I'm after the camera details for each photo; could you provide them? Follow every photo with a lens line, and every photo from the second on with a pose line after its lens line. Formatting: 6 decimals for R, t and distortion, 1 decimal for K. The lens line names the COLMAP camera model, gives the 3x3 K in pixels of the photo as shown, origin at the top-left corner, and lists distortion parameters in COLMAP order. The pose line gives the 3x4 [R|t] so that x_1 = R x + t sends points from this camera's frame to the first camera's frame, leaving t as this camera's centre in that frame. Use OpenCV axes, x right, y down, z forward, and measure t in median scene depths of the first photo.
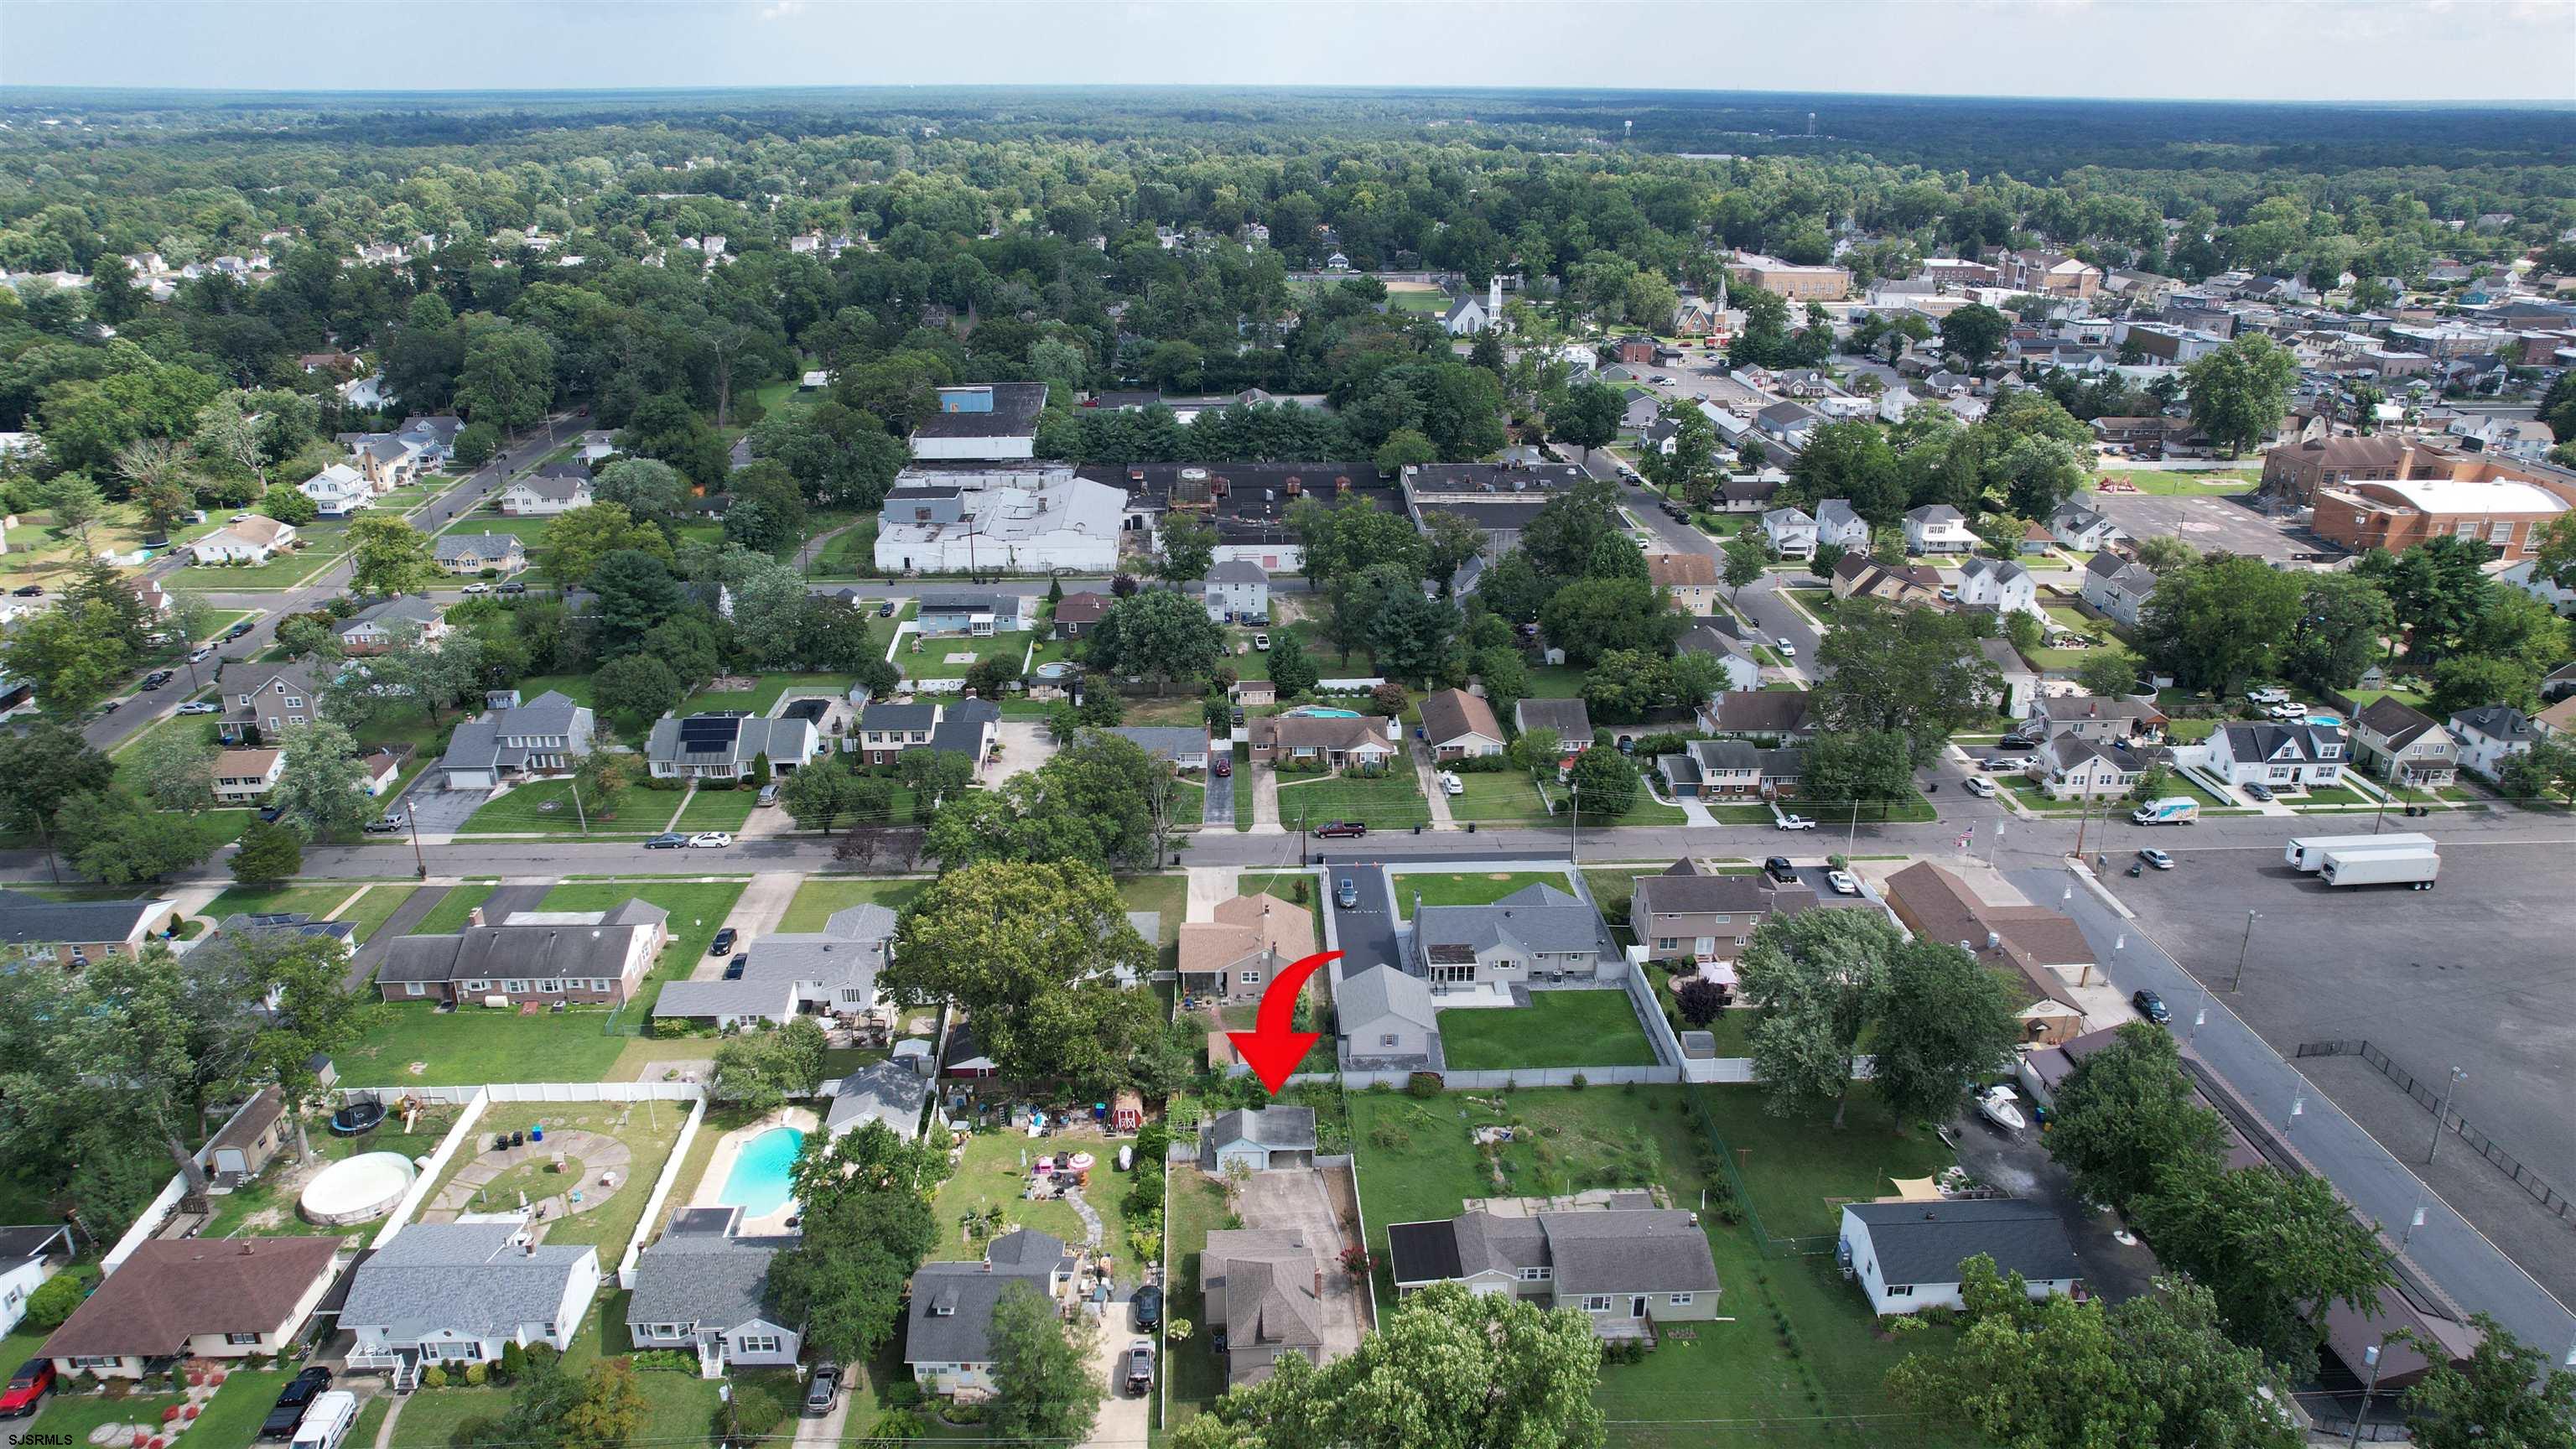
lens RADIAL K [[1642.7, 0, 1286.8], [0, 1642.7, 721.8], [0, 0, 1]] dist [-0.054449, 0.029632]
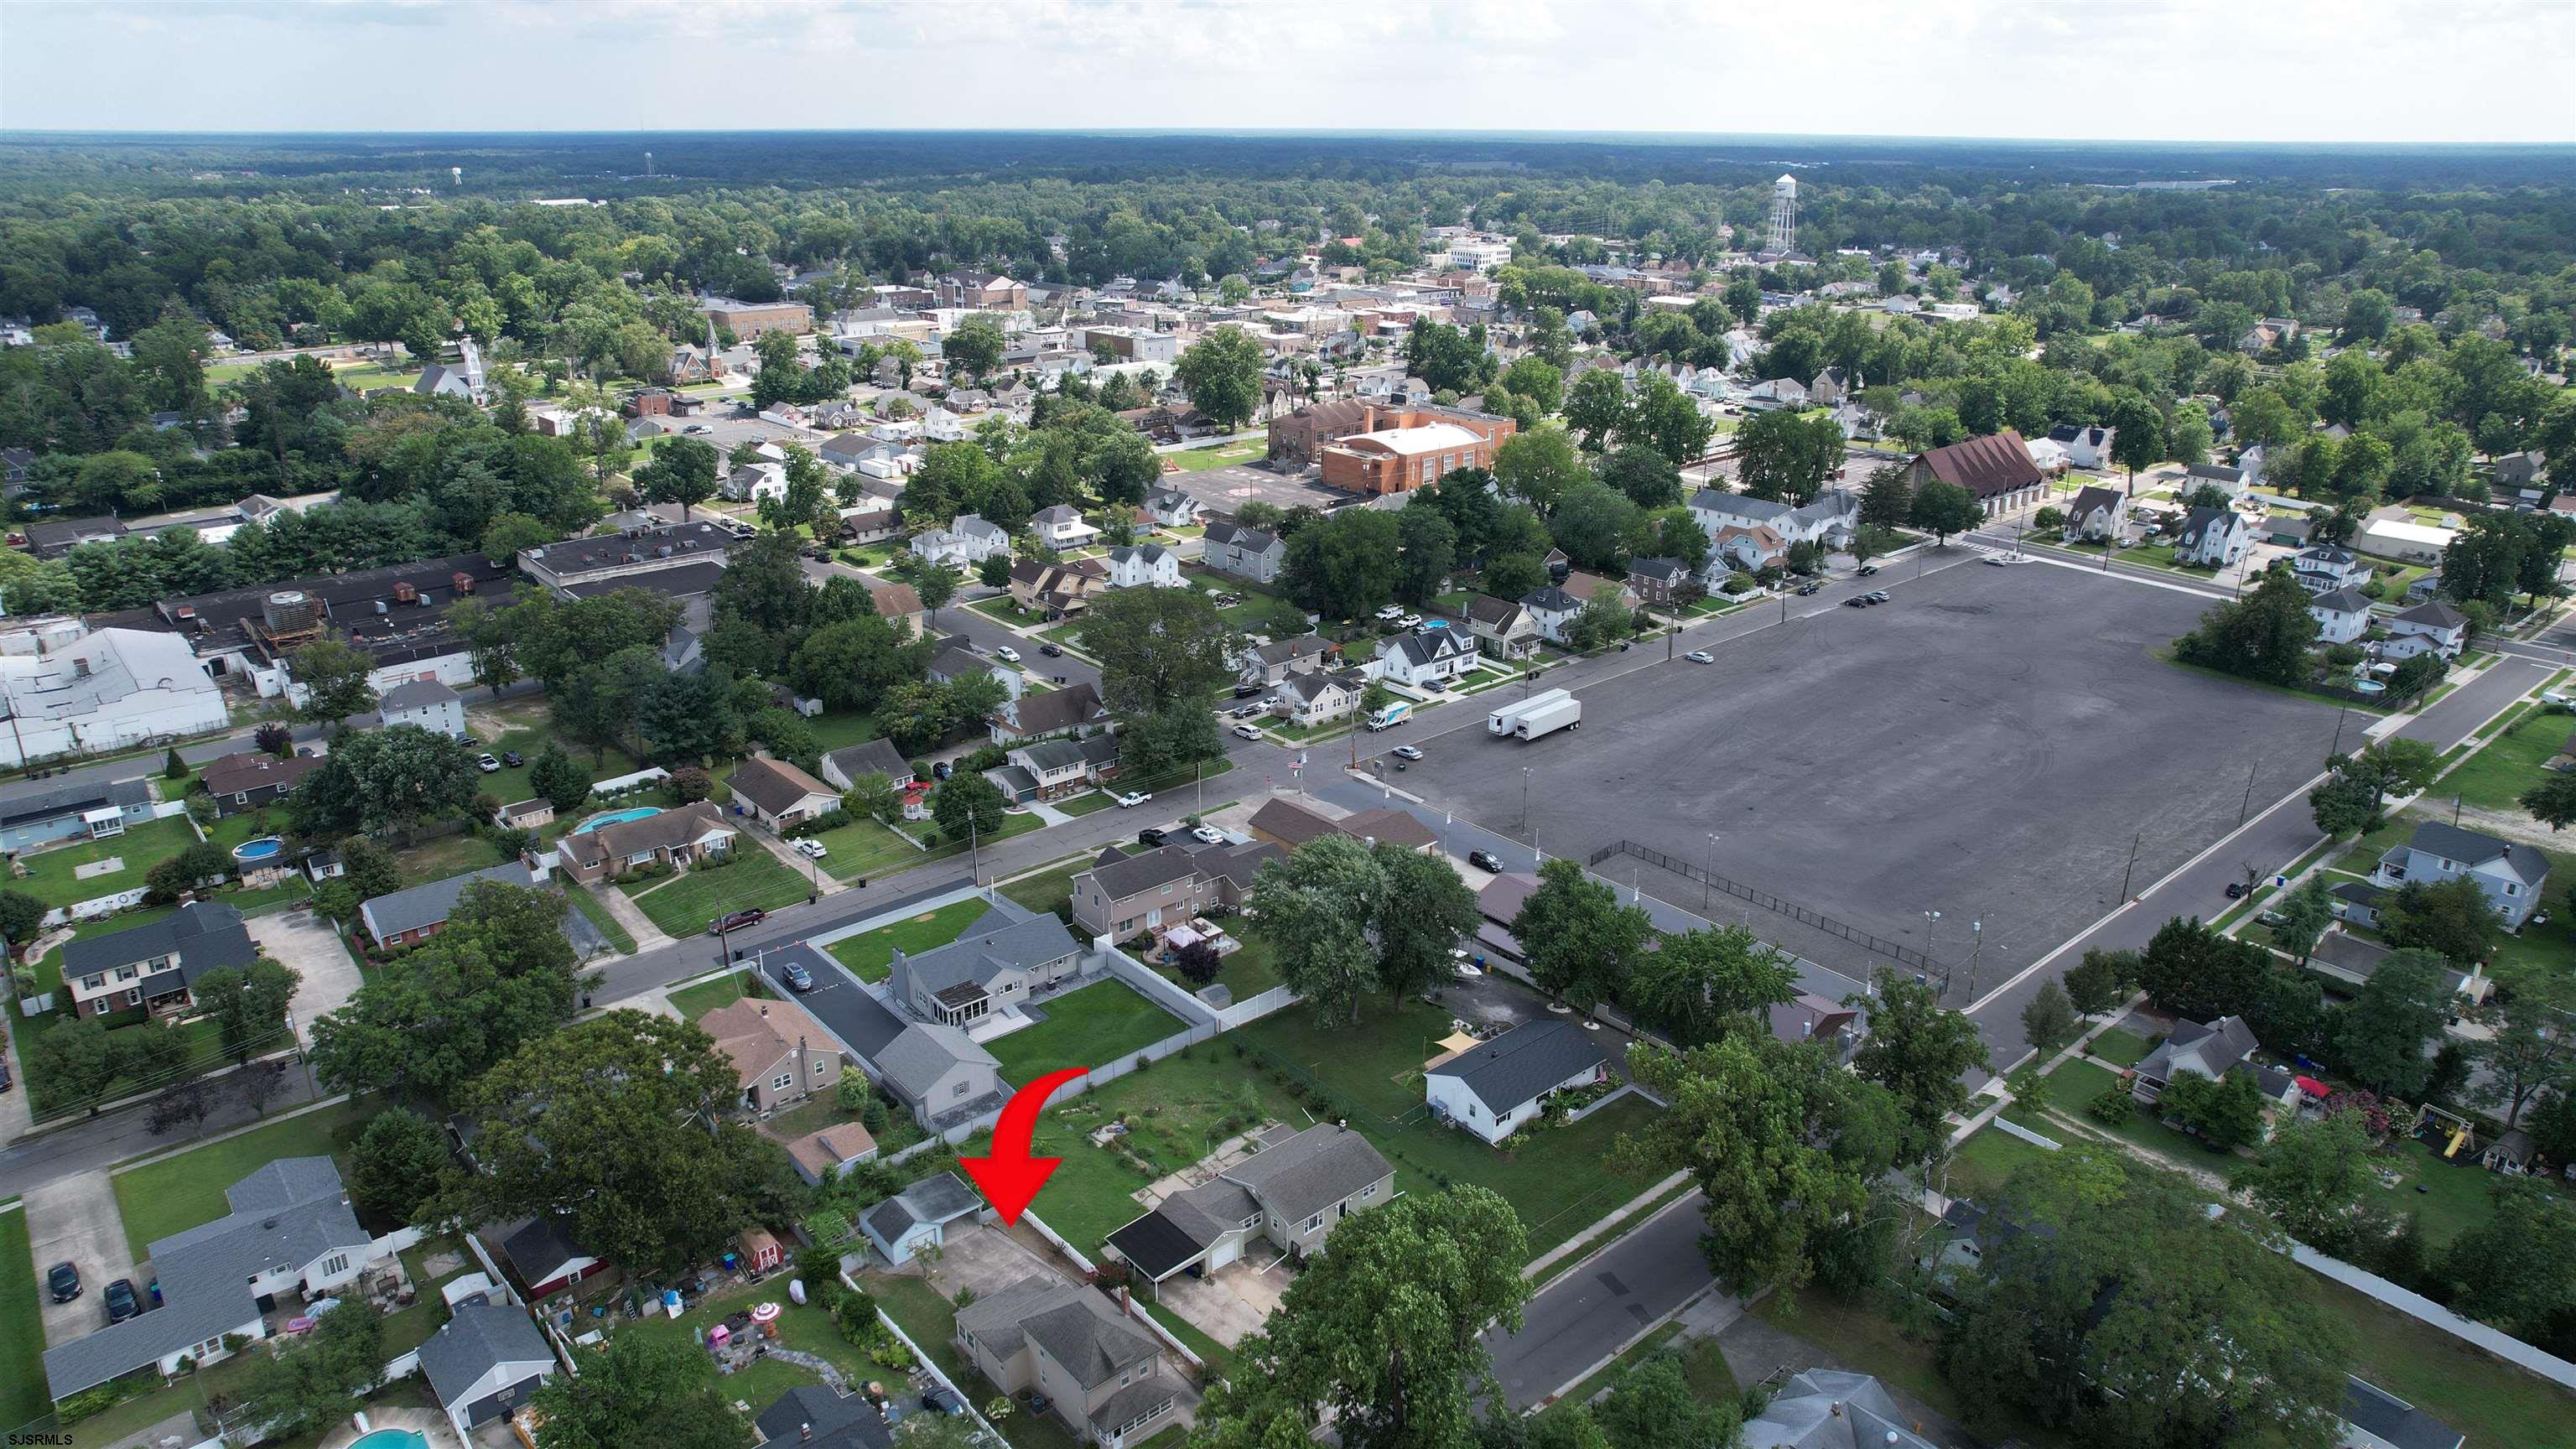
lens RADIAL K [[1642.7, 0, 1291.3], [0, 1642.7, 730.0], [0, 0, 1]] dist [-0.054449, 0.029632]
pose [[0.785791, -0.218085, 0.578767, -0.296074], [0.226982, 0.972162, 0.058147, -0.029705], [-0.575336, 0.085678, 0.813418, 0.050694]]
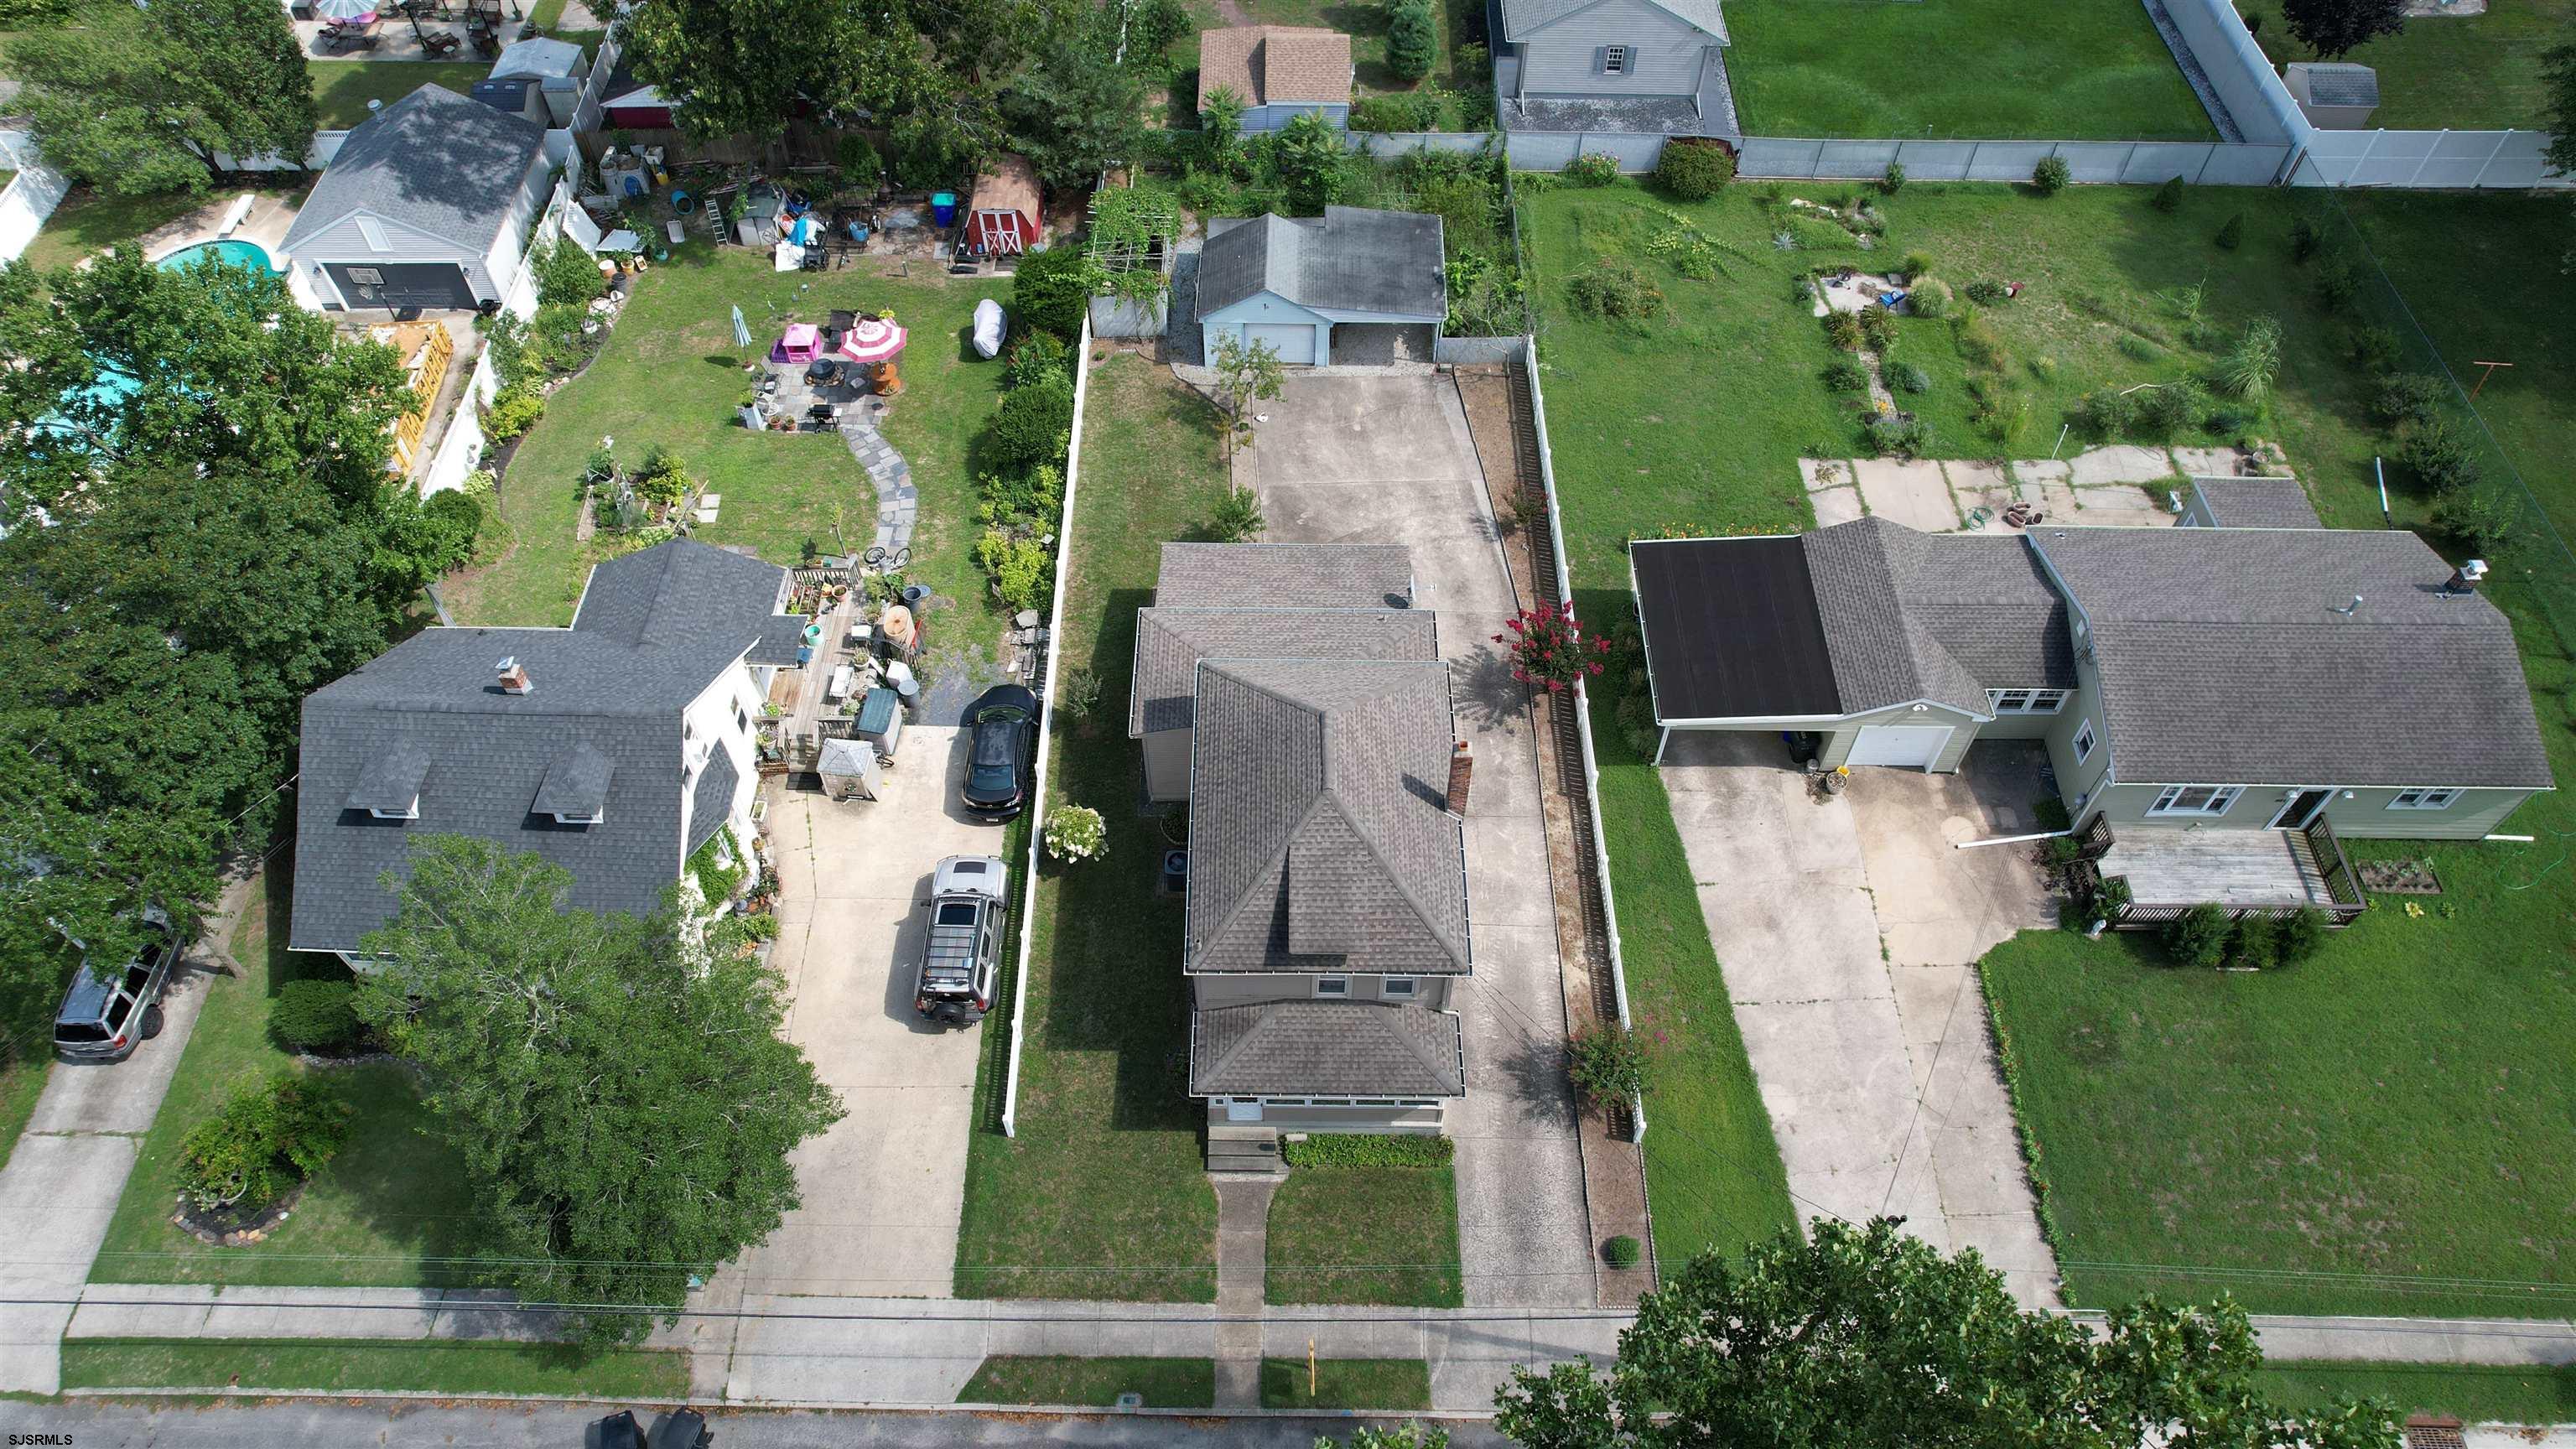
lens RADIAL K [[1642.7, 0, 1265.4], [0, 1642.7, 733.5], [0, 0, 1]] dist [-0.054449, 0.029632]
pose [[0.998372, 0.039103, -0.041530, -0.005140], [-0.011178, 0.848058, 0.529785, 0.112976], [0.055937, -0.528459, 0.847114, 0.510131]]
